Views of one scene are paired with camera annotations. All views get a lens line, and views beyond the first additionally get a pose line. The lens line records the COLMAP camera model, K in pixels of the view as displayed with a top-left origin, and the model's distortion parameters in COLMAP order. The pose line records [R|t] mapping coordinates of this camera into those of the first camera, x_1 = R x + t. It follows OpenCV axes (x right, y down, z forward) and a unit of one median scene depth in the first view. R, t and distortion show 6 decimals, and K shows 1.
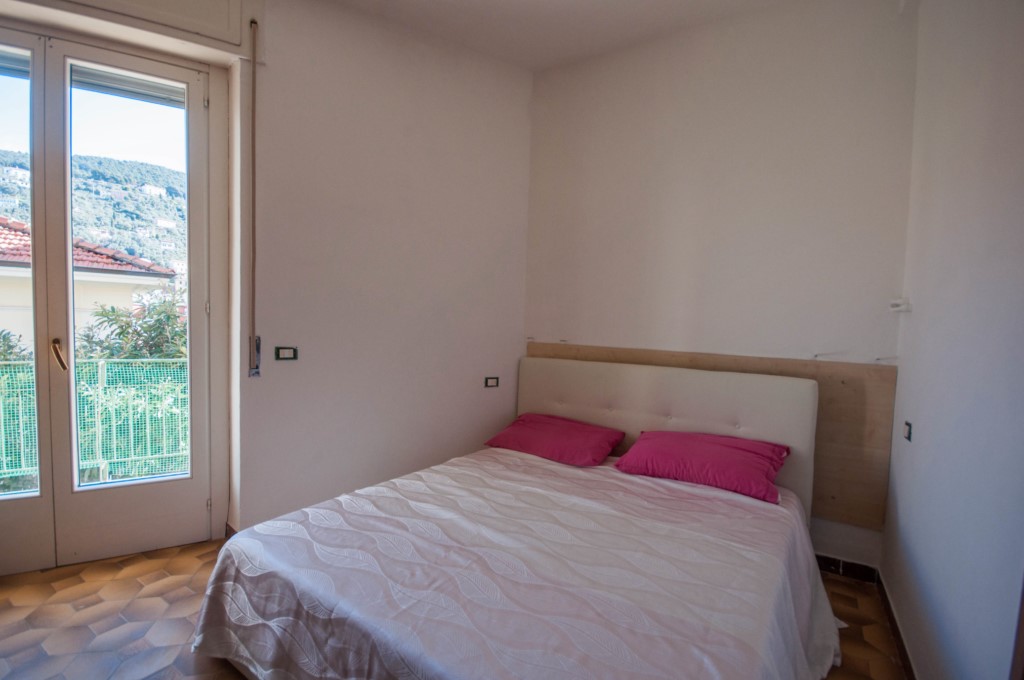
lens RADIAL K [[444.9, 0, 501.9], [0, 444.9, 346.9], [0, 0, 1]] dist [0.021936, -0.019128]
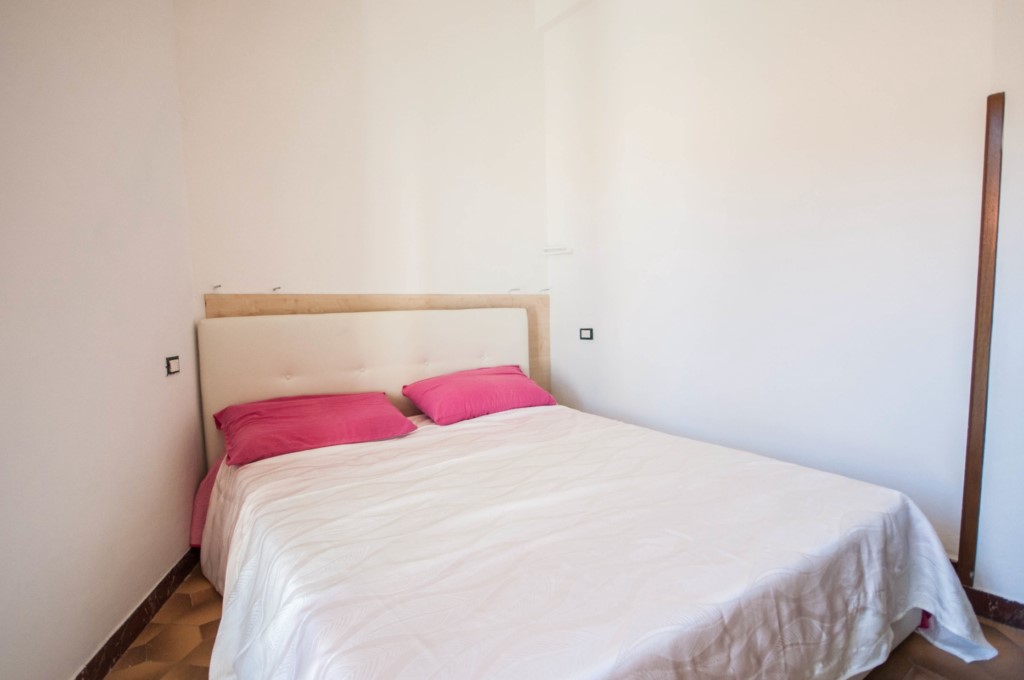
lens RADIAL K [[497.8, 0, 512.0], [0, 497.8, 340.0], [0, 0, 1]] dist [-0.000700, -0.000141]
pose [[0.380304, -0.112218, 0.918028, -0.549814], [0.079668, 0.992897, 0.088367, 0.033468], [-0.921424, 0.039531, 0.386543, 0.465026]]
